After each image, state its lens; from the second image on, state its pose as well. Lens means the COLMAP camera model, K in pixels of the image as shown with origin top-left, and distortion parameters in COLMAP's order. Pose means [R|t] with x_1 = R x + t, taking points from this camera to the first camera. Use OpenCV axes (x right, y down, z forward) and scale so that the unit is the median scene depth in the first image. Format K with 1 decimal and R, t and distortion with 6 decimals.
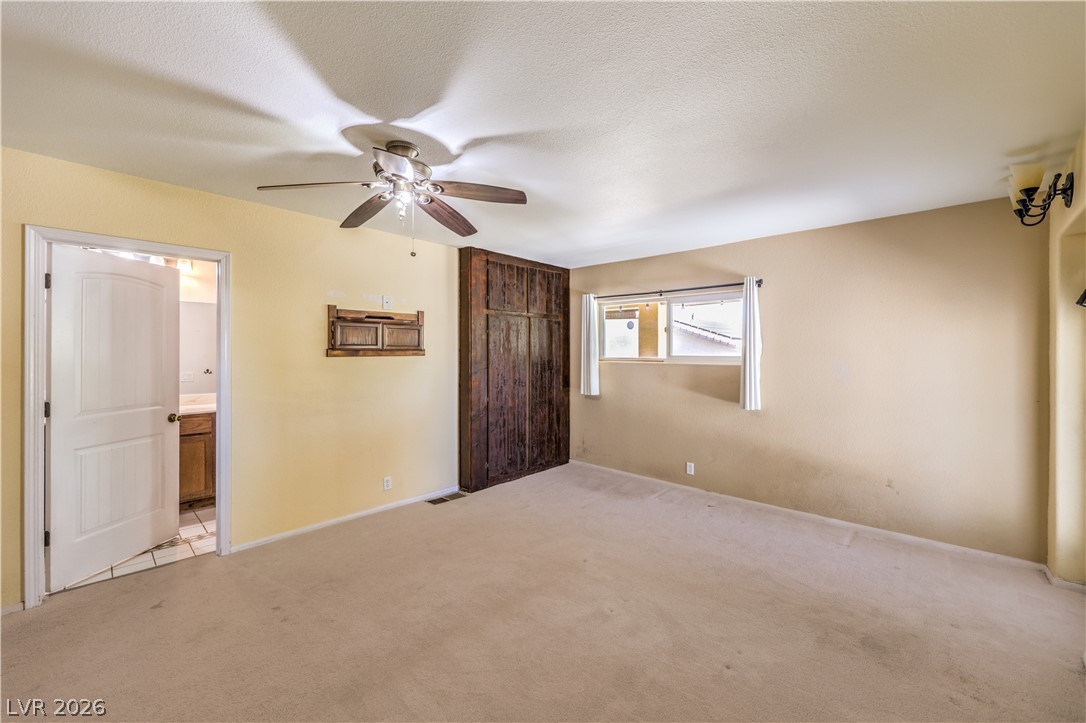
lens RADIAL K [[438.6, 0, 545.5], [0, 438.6, 351.9], [0, 0, 1]] dist [0.002033, -0.000062]
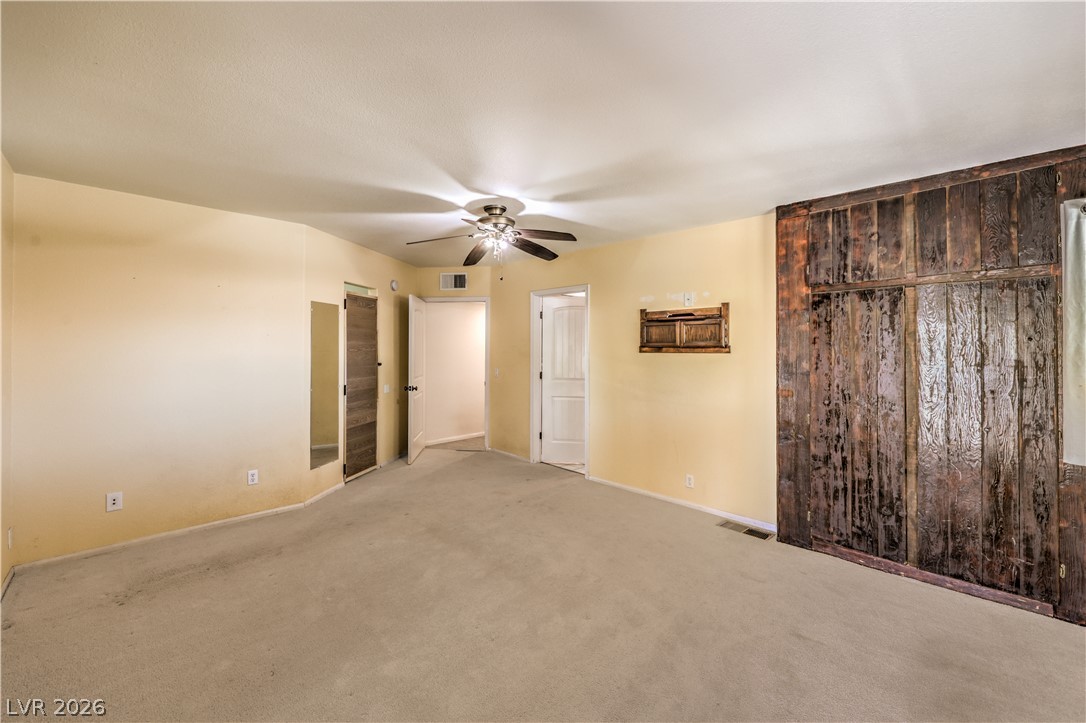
lens RADIAL K [[437.0, 0, 542.4], [0, 437.0, 343.3], [0, 0, 1]] dist [-0.001744, 0.000003]
pose [[-0.040974, -0.009015, -0.999120, 0.576097], [-0.000735, 0.999959, -0.008992, -0.002897], [0.999160, 0.000366, -0.040979, 0.632918]]
